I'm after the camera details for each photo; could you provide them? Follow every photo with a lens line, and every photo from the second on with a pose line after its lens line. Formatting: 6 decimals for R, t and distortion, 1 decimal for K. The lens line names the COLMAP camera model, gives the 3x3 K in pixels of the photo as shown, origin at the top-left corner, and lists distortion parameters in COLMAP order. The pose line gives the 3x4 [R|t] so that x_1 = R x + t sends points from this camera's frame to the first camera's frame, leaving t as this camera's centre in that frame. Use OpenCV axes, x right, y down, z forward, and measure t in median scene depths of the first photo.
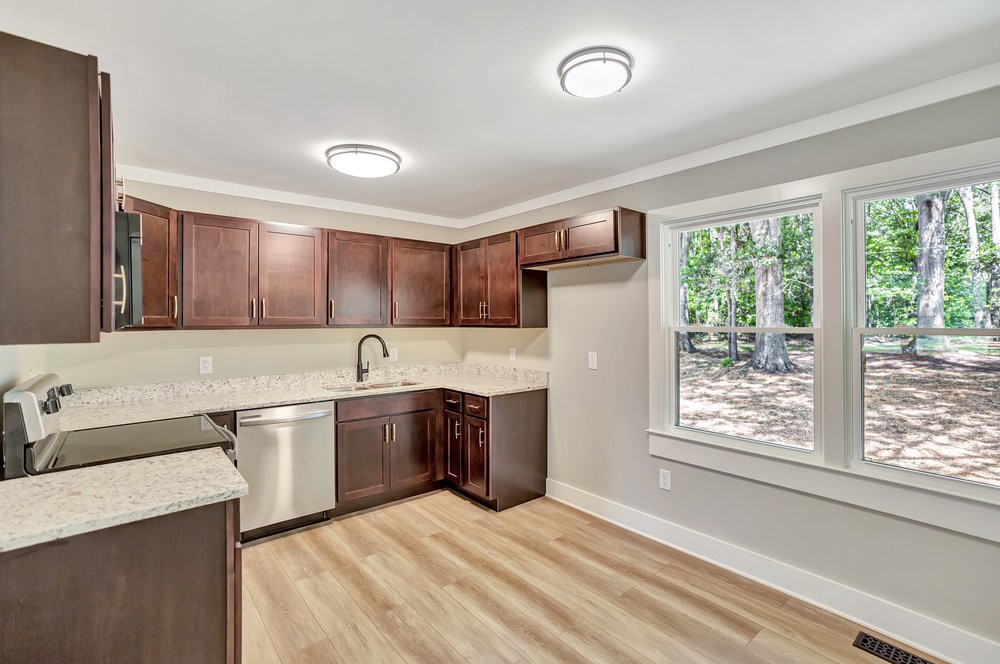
lens RADIAL K [[462.9, 0, 505.5], [0, 462.9, 319.6], [0, 0, 1]] dist [-0.039797, 0.031334]
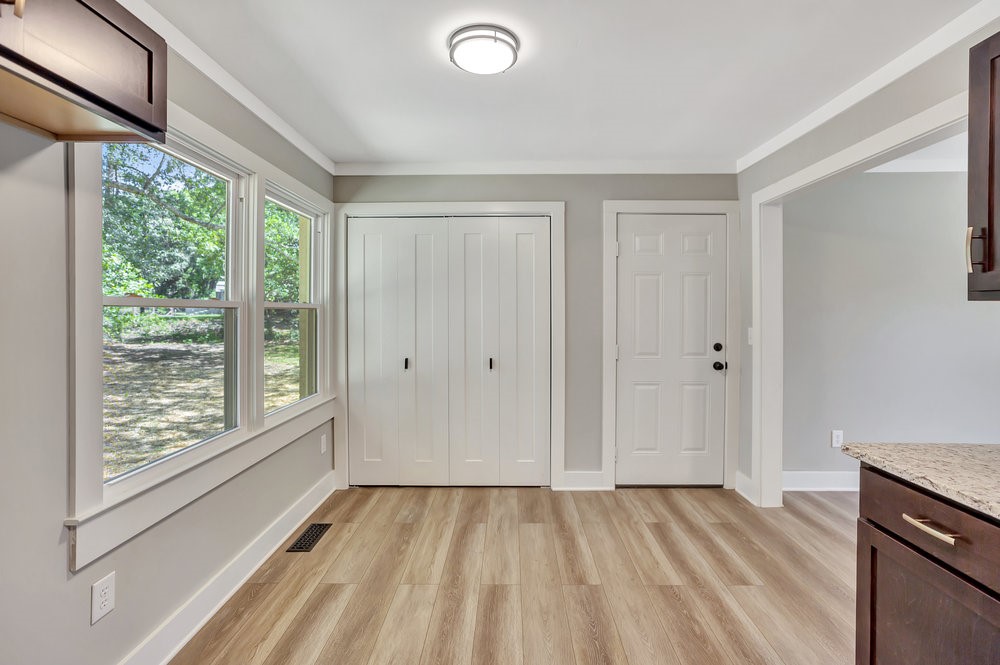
lens RADIAL K [[462.9, 0, 505.5], [0, 462.9, 320.1], [0, 0, 1]] dist [-0.039797, 0.031334]
pose [[-0.769636, -0.012418, 0.638362, -0.267753], [-0.003305, 0.999875, 0.015467, 0.028088], [-0.638474, 0.009794, -0.769581, 0.943803]]
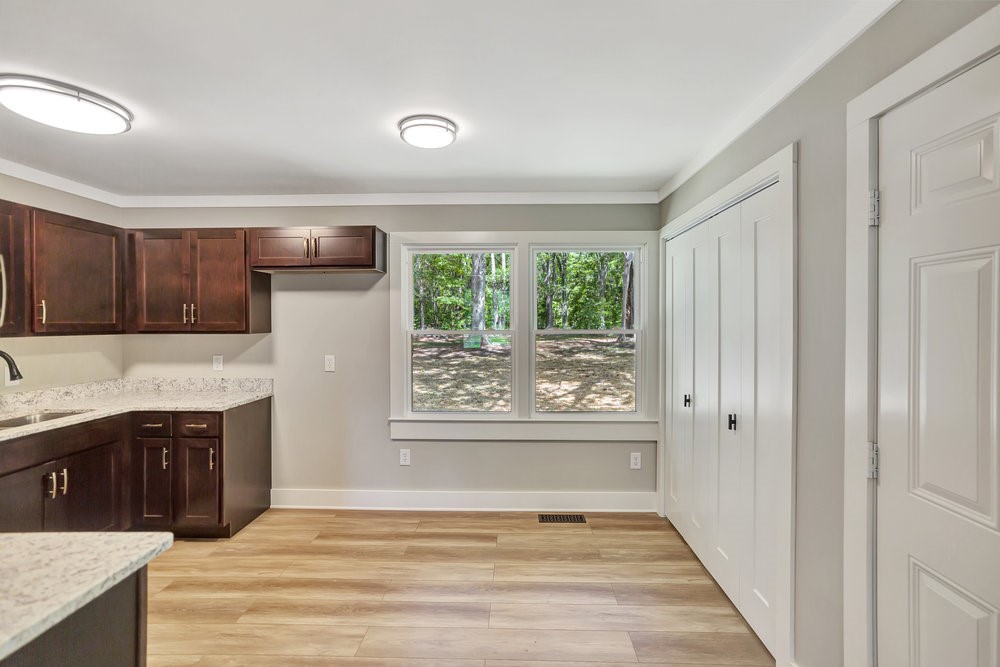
lens RADIAL K [[462.9, 0, 505.5], [0, 462.9, 321.1], [0, 0, 1]] dist [-0.039797, 0.031334]
pose [[0.658697, 0.000525, 0.752408, -0.331232], [-0.001572, 0.999999, 0.000678, -0.008655], [-0.752407, -0.001630, 0.658697, 0.002874]]
